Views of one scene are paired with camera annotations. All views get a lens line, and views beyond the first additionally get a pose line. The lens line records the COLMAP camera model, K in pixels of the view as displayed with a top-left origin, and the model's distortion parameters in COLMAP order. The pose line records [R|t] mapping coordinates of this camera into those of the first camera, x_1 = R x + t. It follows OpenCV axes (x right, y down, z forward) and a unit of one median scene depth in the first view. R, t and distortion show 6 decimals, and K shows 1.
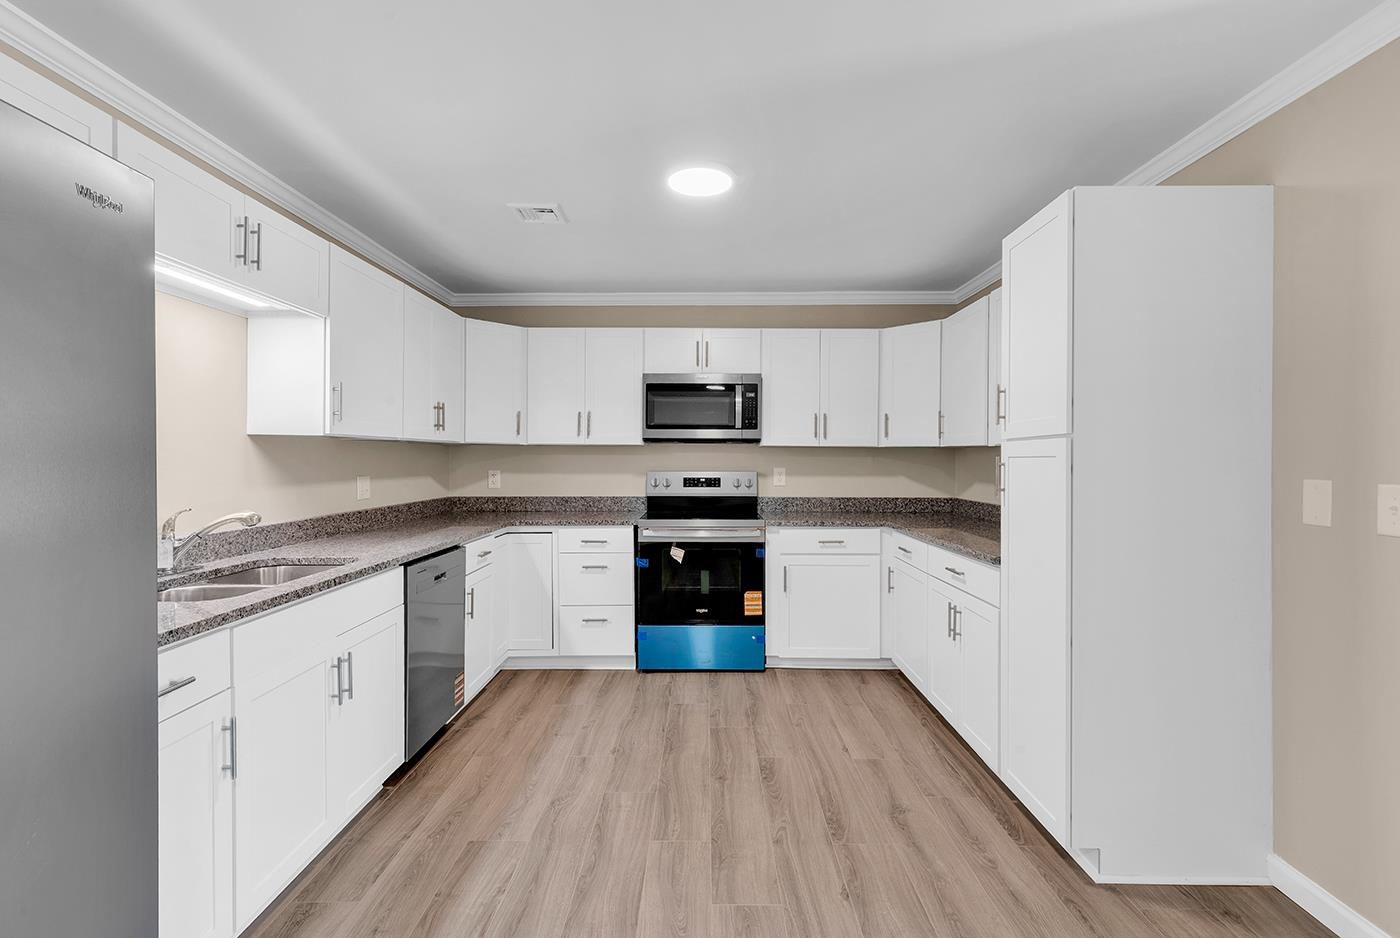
lens RADIAL K [[653.6, 0, 696.4], [0, 653.6, 465.3], [0, 0, 1]] dist [-0.001036, -0.000358]
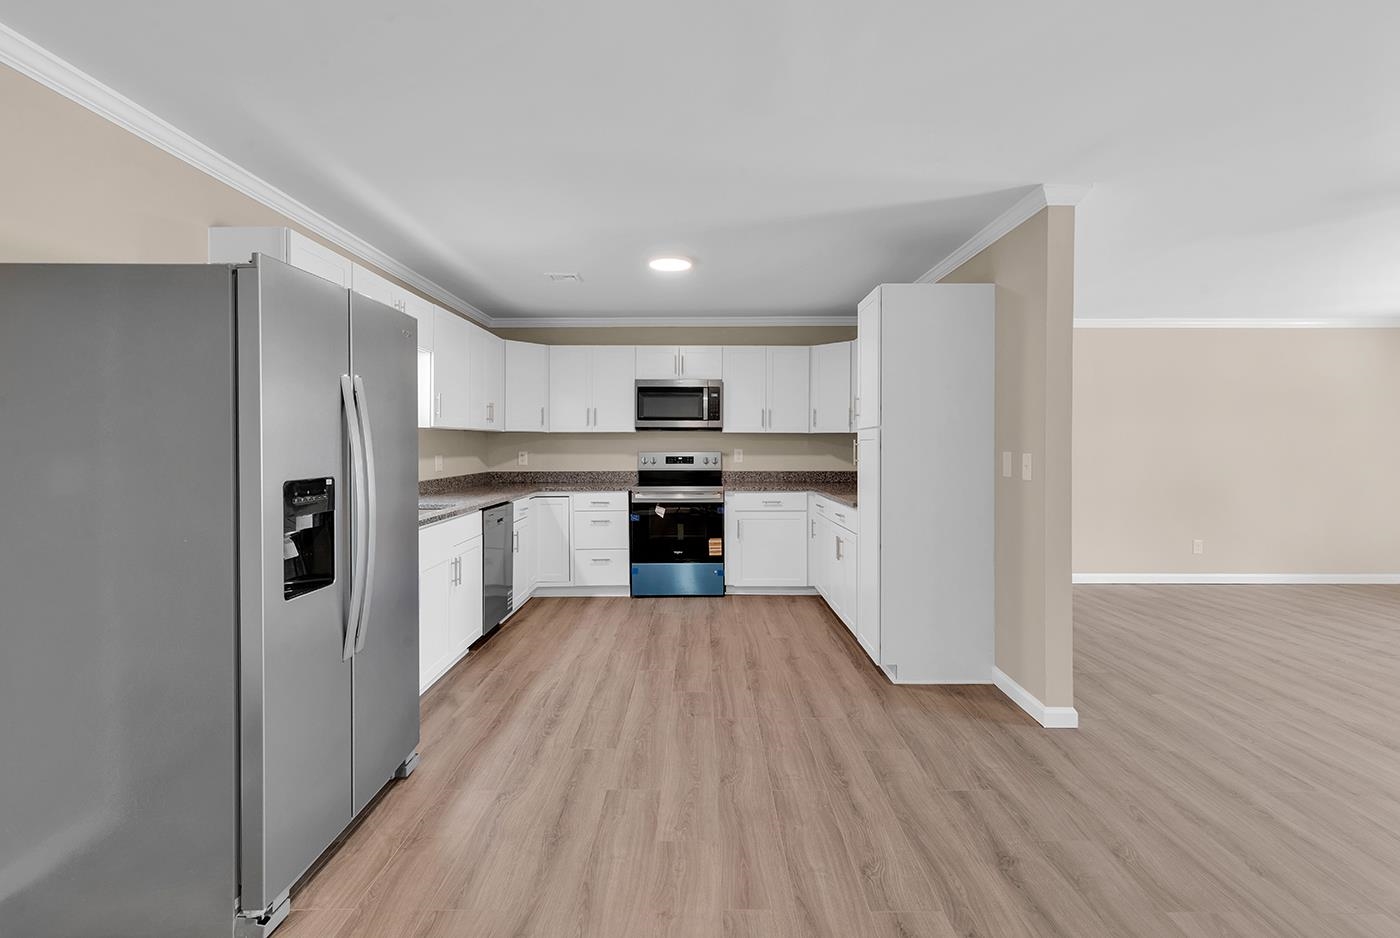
lens RADIAL K [[649.3, 0, 698.8], [0, 649.3, 447.0], [0, 0, 1]] dist [0.000818, 0.000008]
pose [[0.999929, -0.002847, 0.011607, 0.036724], [0.002907, 0.999982, -0.005156, 0.007216], [-0.011593, 0.005190, 0.999919, -0.370884]]
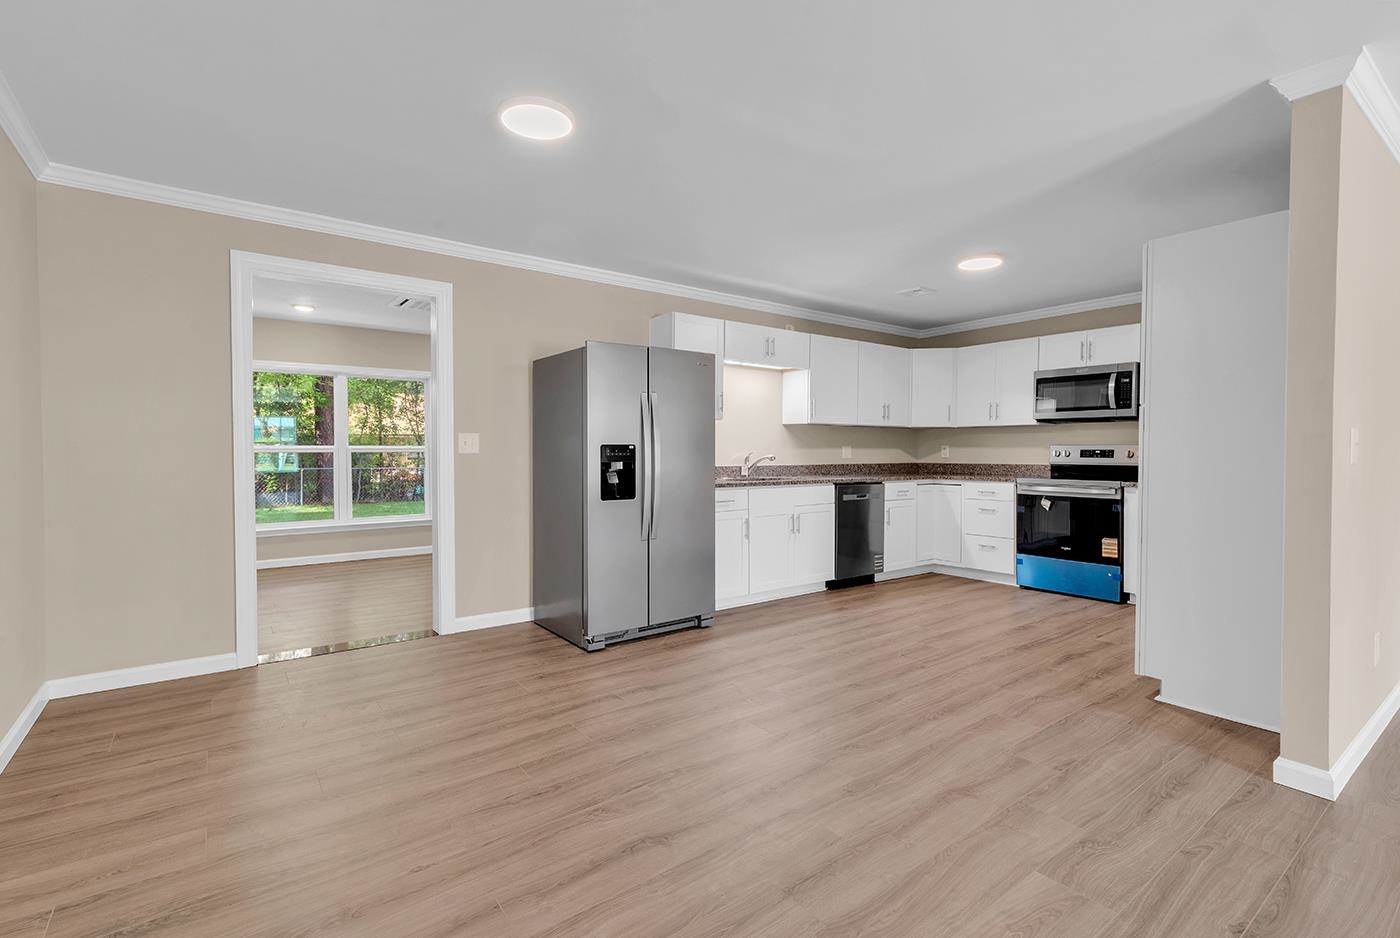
lens RADIAL K [[644.4, 0, 692.7], [0, 644.4, 447.5], [0, 0, 1]] dist [0.009568, -0.000549]
pose [[0.607110, -0.004896, -0.794603, 0.586434], [-0.009267, 0.999869, -0.013242, 0.043227], [0.794564, 0.015403, 0.606985, -0.389876]]
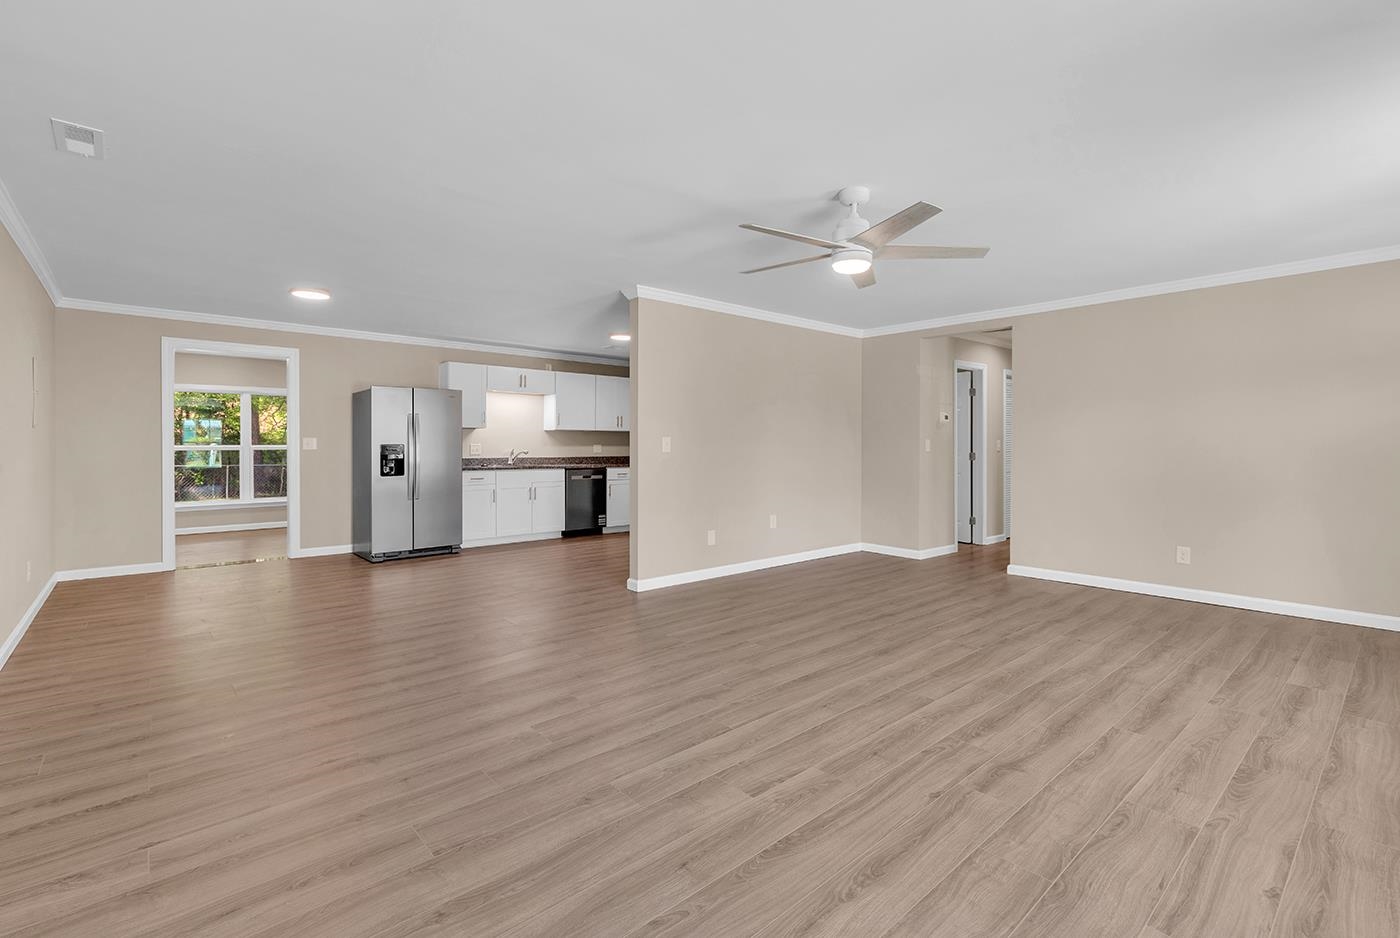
lens RADIAL K [[644.1, 0, 694.1], [0, 644.1, 430.1], [0, 0, 1]] dist [0.000916, -0.000140]
pose [[0.662885, -0.022041, -0.748397, 1.546537], [-0.006135, 0.999373, -0.034867, 0.042735], [0.748696, 0.027704, 0.662334, -0.419693]]
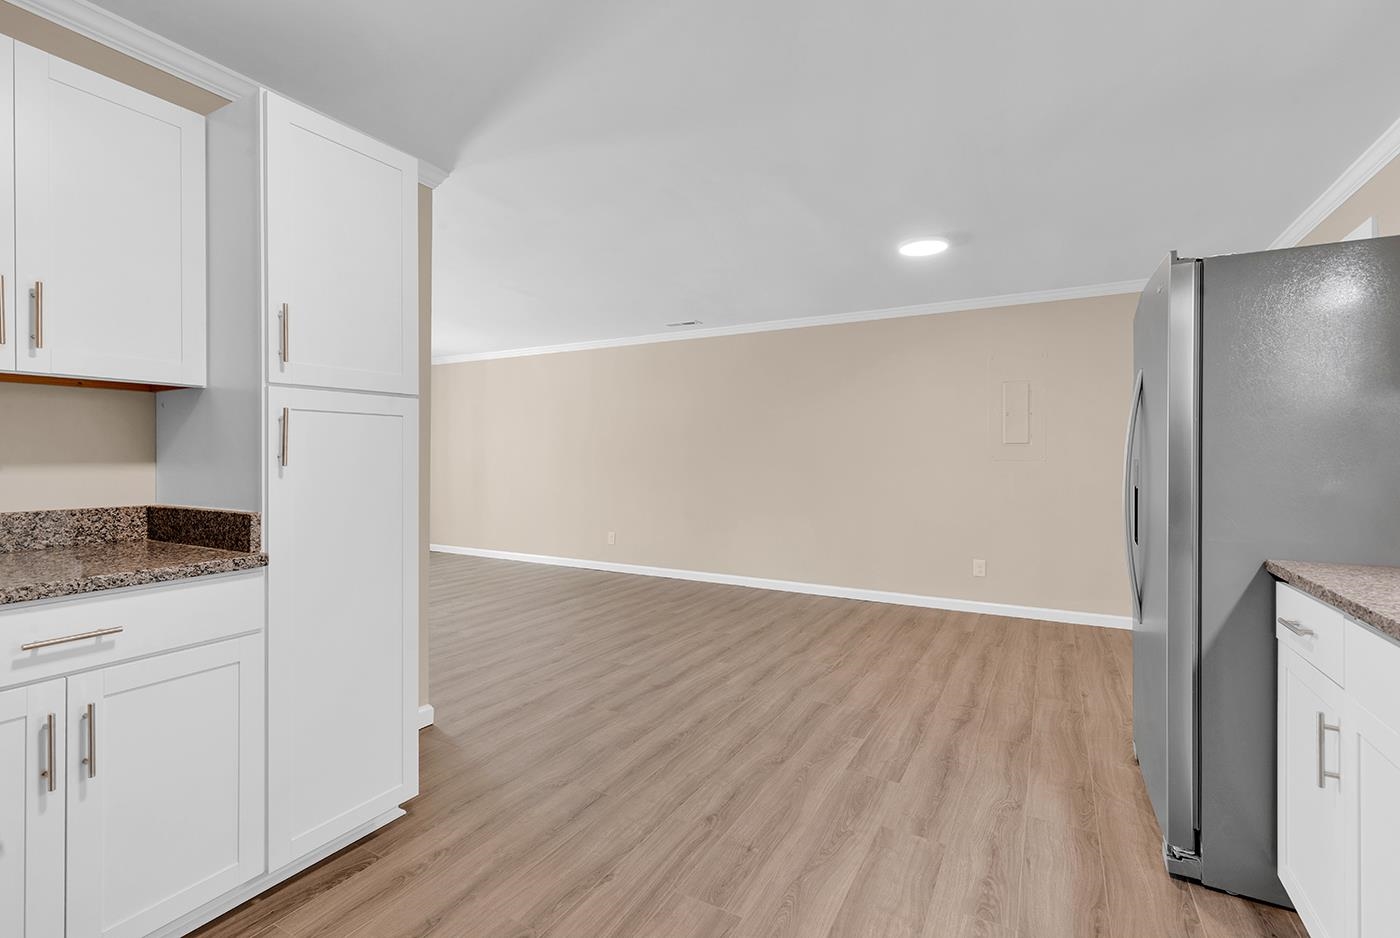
lens RADIAL K [[635.9, 0, 682.3], [0, 635.9, 461.4], [0, 0, 1]] dist [0.002547, 0.000071]
pose [[-0.871612, -0.009374, 0.490107, -0.155452], [-0.001187, 0.999855, 0.017013, 0.016596], [-0.490195, 0.014247, -0.871496, 0.857319]]
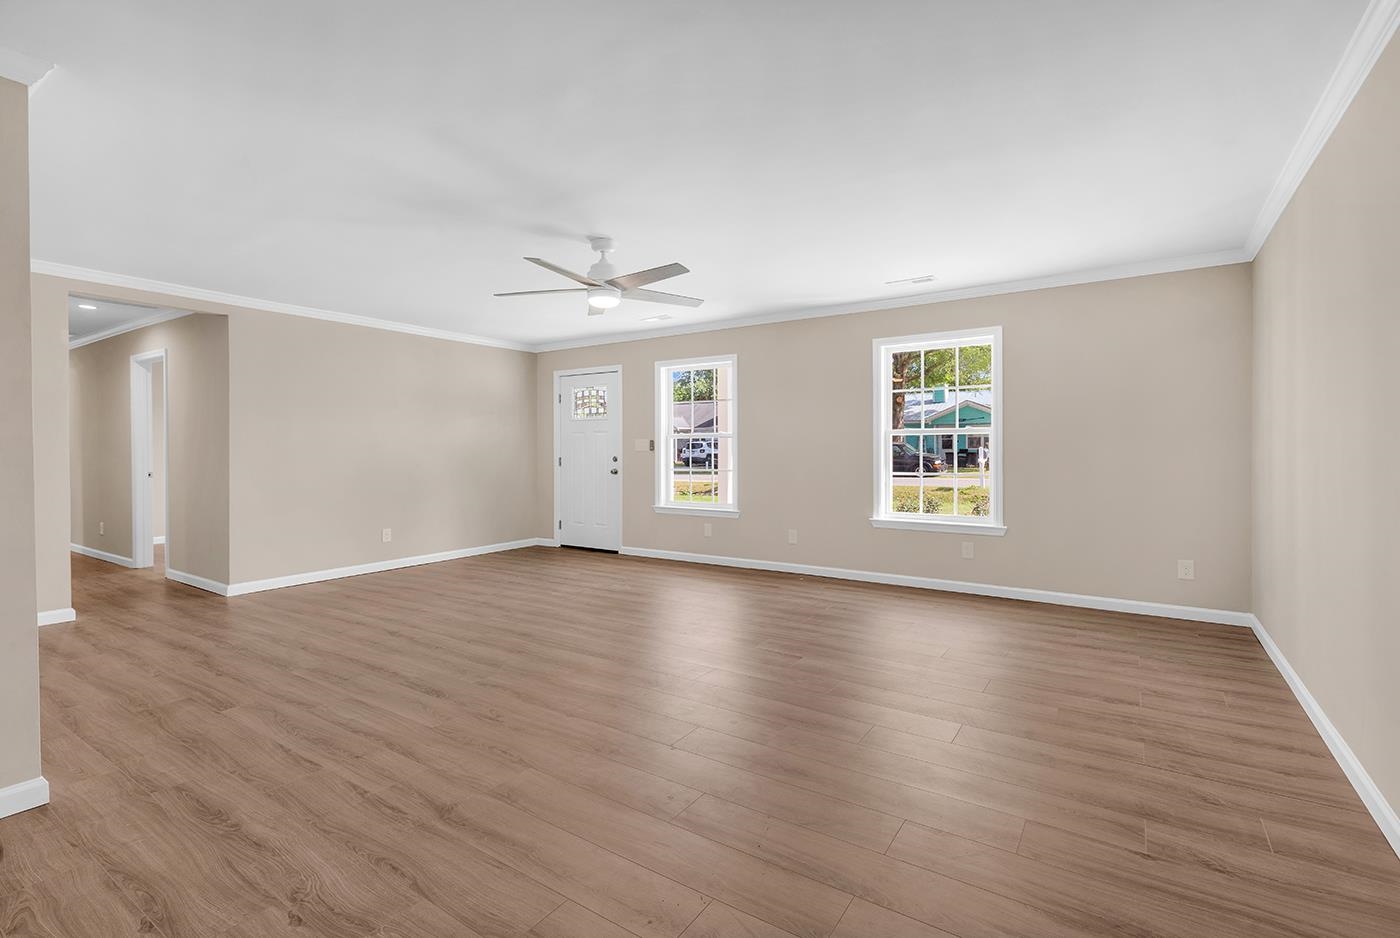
lens RADIAL K [[633.3, 0, 701.6], [0, 633.3, 423.3], [0, 0, 1]] dist [0.003998, 0.000549]
pose [[0.542441, 0.029574, 0.839573, 0.315890], [0.018227, 0.998731, -0.046956, 0.045450], [-0.839896, 0.040773, 0.541214, -0.388280]]
